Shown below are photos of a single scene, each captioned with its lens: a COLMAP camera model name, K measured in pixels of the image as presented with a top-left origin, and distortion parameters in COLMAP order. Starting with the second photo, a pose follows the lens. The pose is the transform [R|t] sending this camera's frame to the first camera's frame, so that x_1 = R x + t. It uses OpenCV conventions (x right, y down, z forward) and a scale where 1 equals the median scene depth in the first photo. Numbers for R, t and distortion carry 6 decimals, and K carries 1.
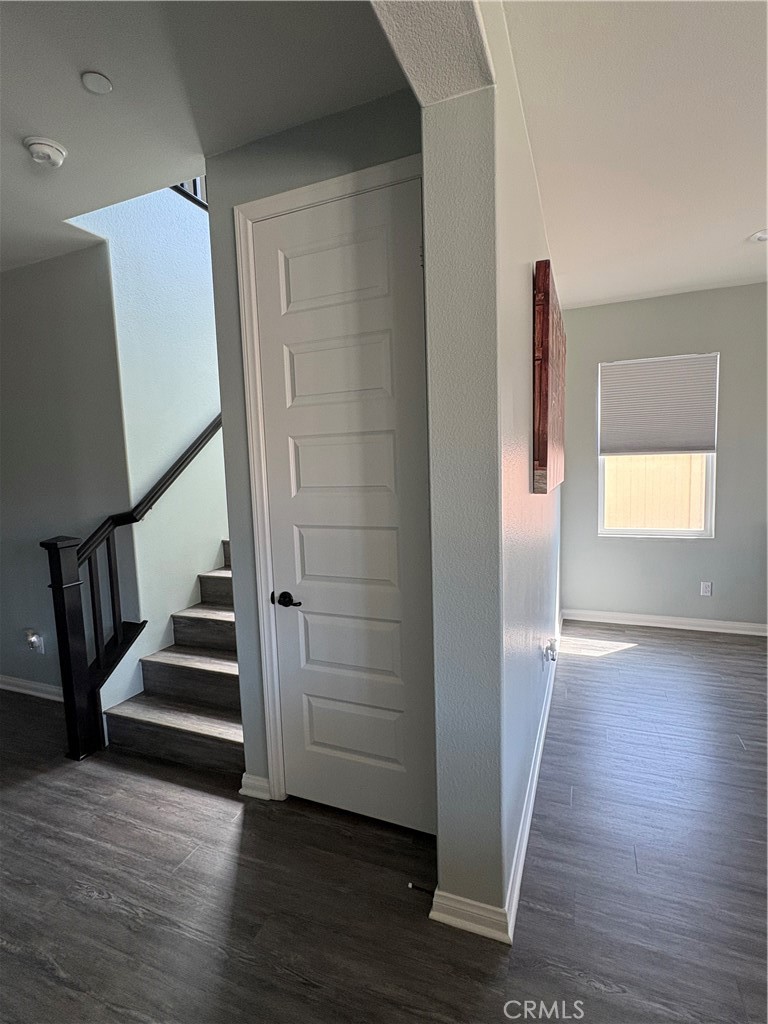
lens RADIAL K [[496.9, 0, 387.7], [0, 496.9, 511.2], [0, 0, 1]] dist [-0.002364, 0.000357]
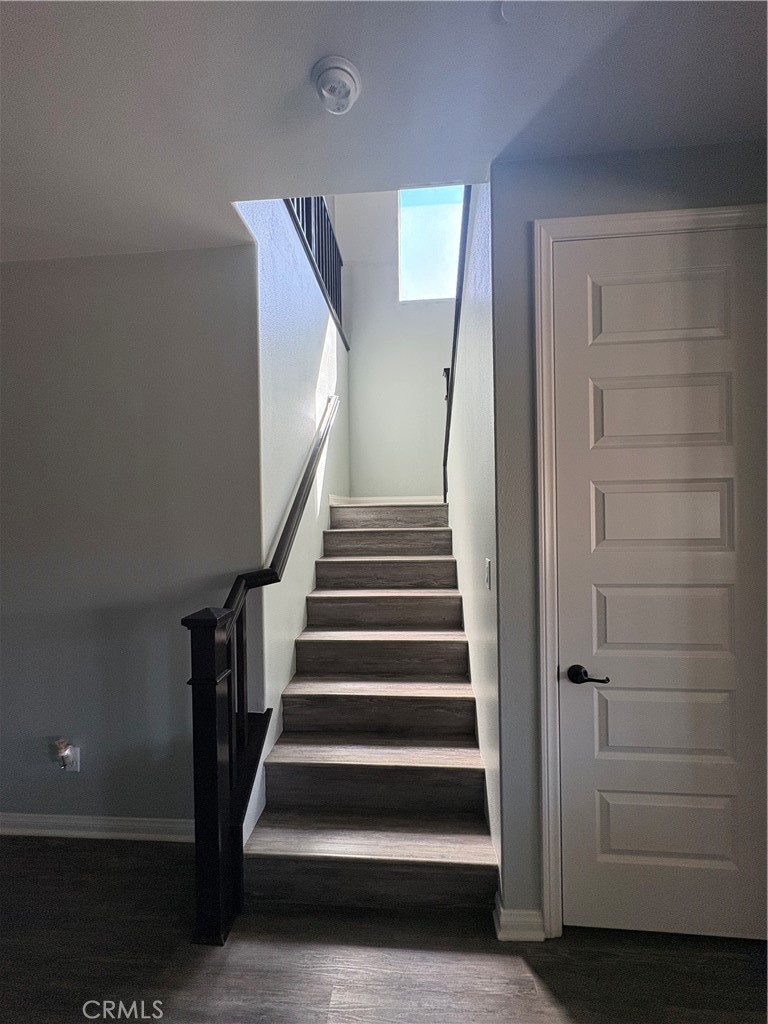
lens RADIAL K [[408.1, 0, 382.2], [0, 408.1, 510.2], [0, 0, 1]] dist [0.001241, 0.000194]
pose [[0.949614, 0.019307, 0.312828, -0.678922], [0.013053, 0.994799, -0.101020, -0.029247], [-0.313151, 0.100013, 0.944422, 0.394623]]
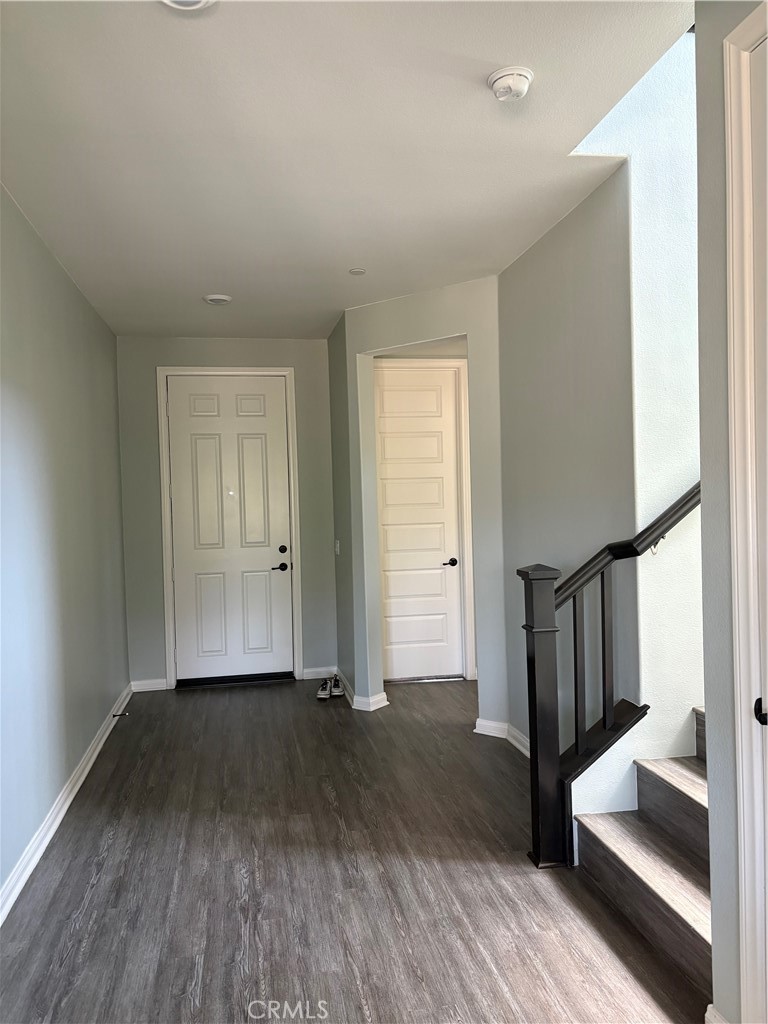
lens RADIAL K [[769.1, 0, 380.5], [0, 769.1, 514.2], [0, 0, 1]] dist [0.056132, -0.066010]
pose [[0.537379, 0.039760, -0.842403, 0.240732], [-0.079196, 0.996853, -0.003471, -0.004276], [0.839614, 0.068580, 0.538837, 0.155817]]
